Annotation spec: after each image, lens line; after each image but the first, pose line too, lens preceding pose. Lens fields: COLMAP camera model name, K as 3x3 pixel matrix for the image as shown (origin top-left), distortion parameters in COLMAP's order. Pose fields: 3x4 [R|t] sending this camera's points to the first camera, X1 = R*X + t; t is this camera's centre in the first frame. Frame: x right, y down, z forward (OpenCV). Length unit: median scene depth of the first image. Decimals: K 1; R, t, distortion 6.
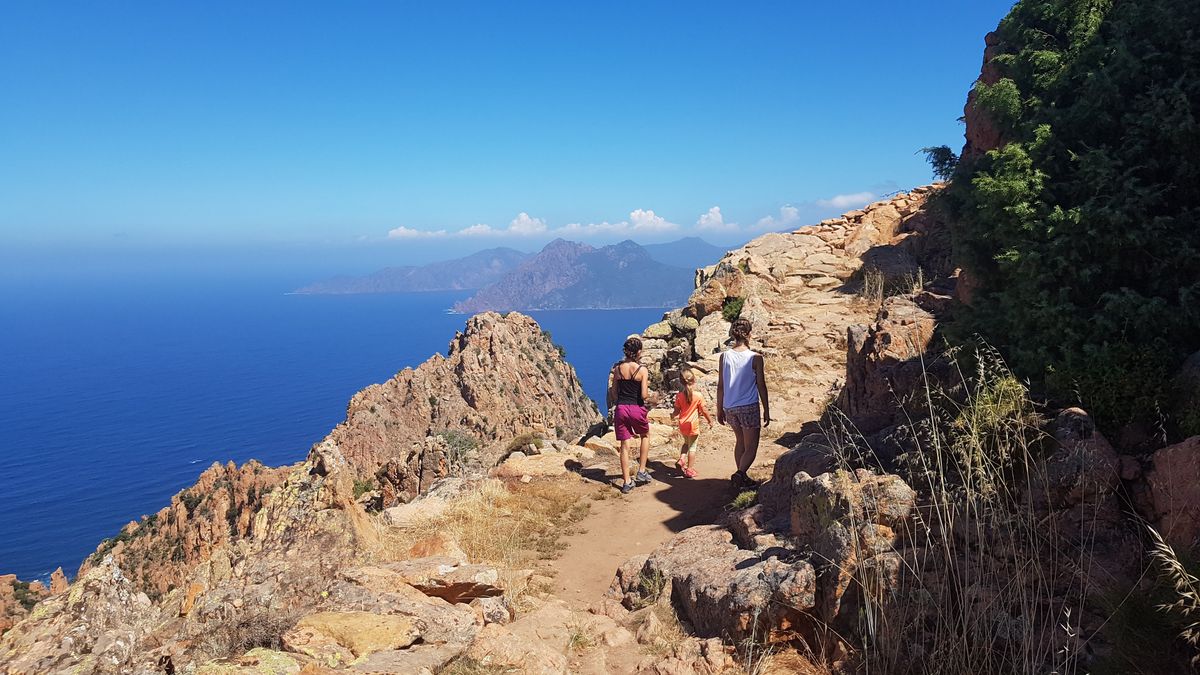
lens RADIAL K [[944.4, 0, 616.5], [0, 944.4, 336.0], [0, 0, 1]] dist [0.044458, -0.086353]
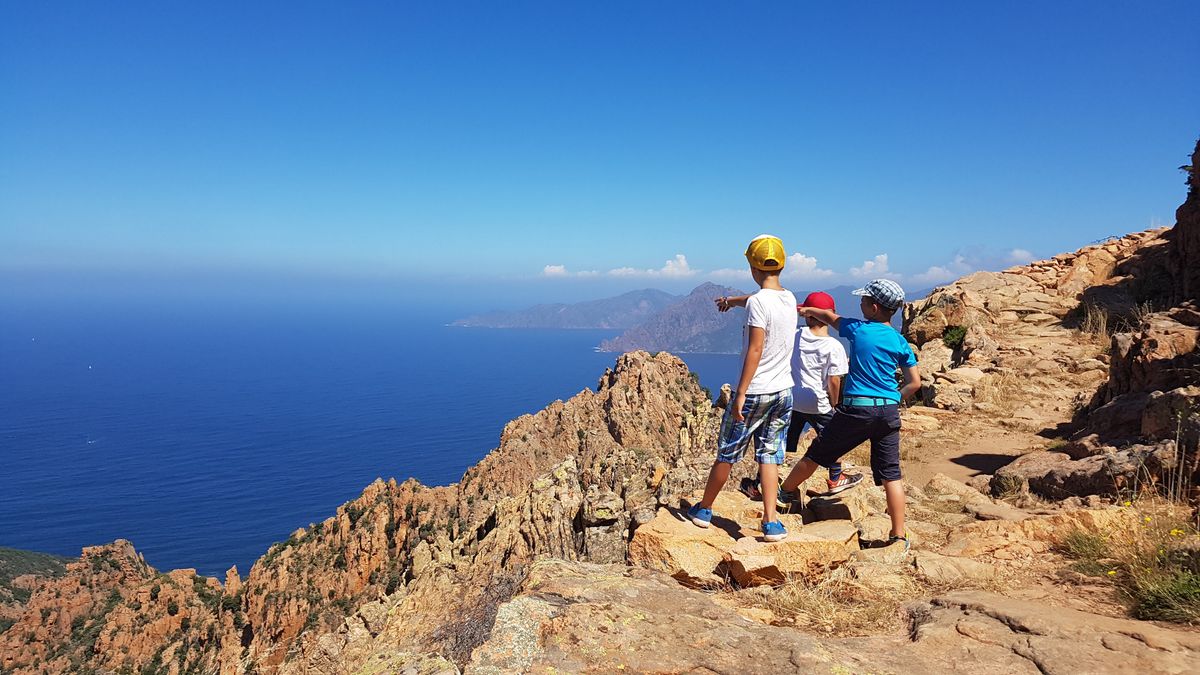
lens RADIAL K [[944.4, 0, 587.4], [0, 944.4, 337.0], [0, 0, 1]] dist [0.044458, -0.086353]
pose [[0.982767, 0.047950, -0.178522, -0.009151], [-0.055874, 0.997651, -0.039625, 0.003653], [0.176203, 0.048917, 0.983138, -0.013674]]
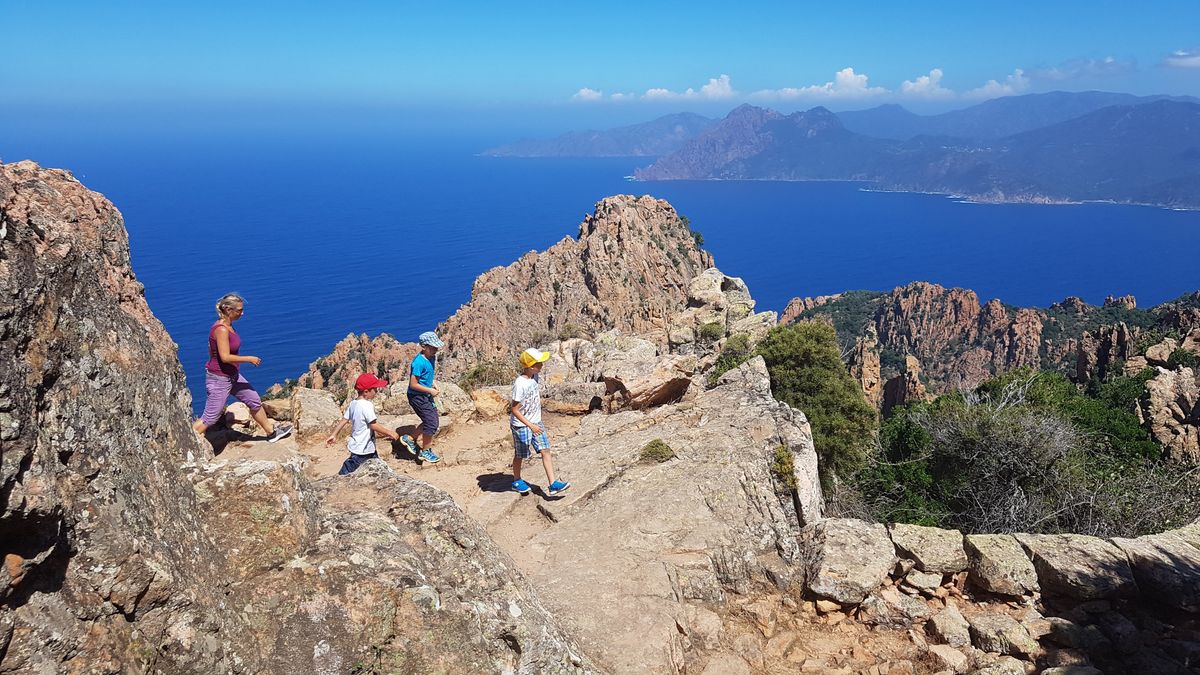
lens RADIAL K [[944.4, 0, 600.7], [0, 944.4, 343.4], [0, 0, 1]] dist [0.044458, -0.086353]
pose [[0.977174, 0.069400, -0.200784, 0.050580], [-0.039246, 0.987839, 0.150443, -0.022085], [0.208783, -0.139129, 0.968015, 0.062632]]
